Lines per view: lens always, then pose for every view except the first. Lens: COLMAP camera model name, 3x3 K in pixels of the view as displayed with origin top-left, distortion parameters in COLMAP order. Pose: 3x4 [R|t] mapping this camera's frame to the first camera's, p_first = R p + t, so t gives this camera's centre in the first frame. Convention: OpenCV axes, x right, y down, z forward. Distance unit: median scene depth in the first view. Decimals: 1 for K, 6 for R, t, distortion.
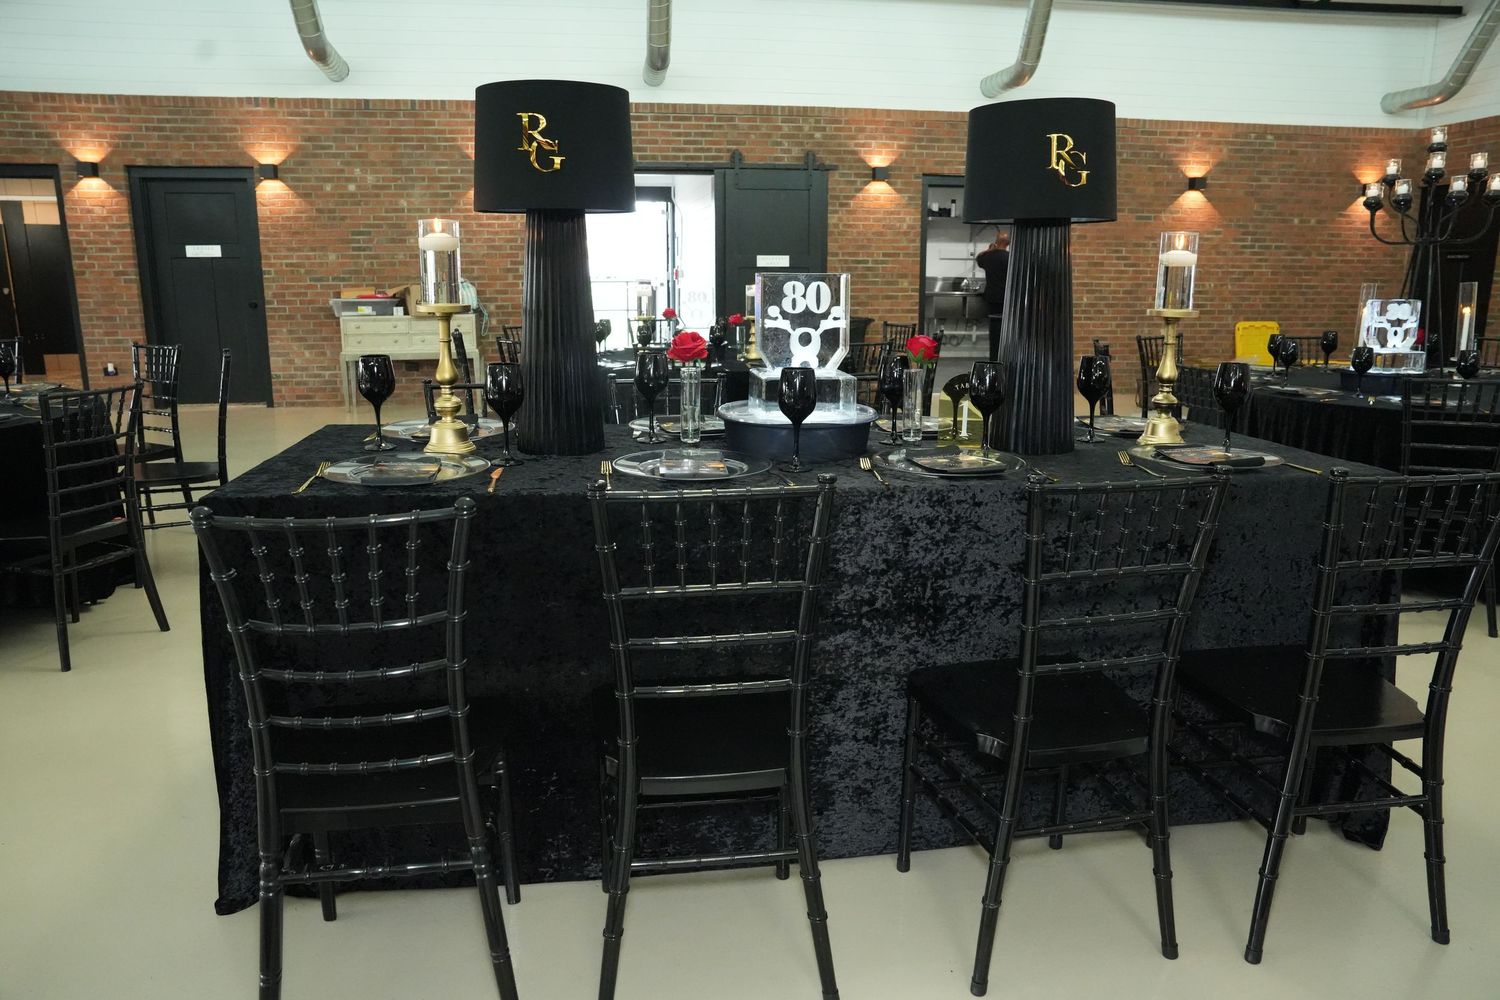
lens RADIAL K [[1004.7, 0, 750.0], [0, 1004.7, 500.0], [0, 0, 1]] dist [-0.087958, 0.068725]
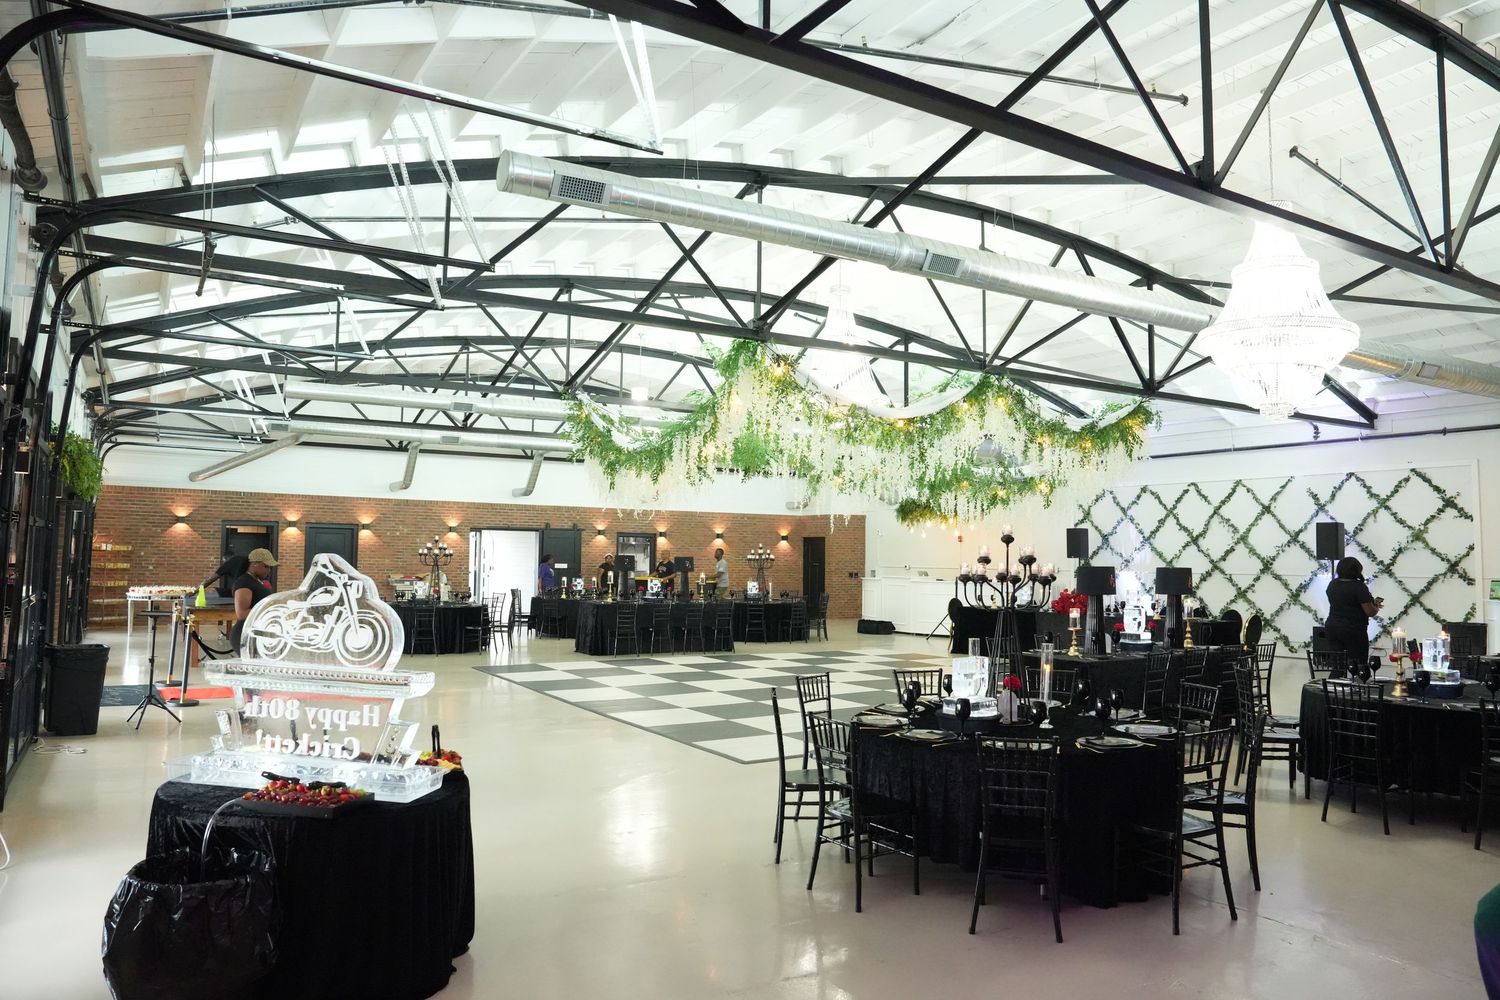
lens RADIAL K [[1004.7, 0, 750.0], [0, 1004.7, 500.0], [0, 0, 1]] dist [-0.087958, 0.068725]
pose [[0.916517, 0.037327, 0.398250, -0.561678], [0.073402, 0.963034, -0.259187, 0.293957], [-0.393203, 0.266782, 0.879897, -1.472039]]
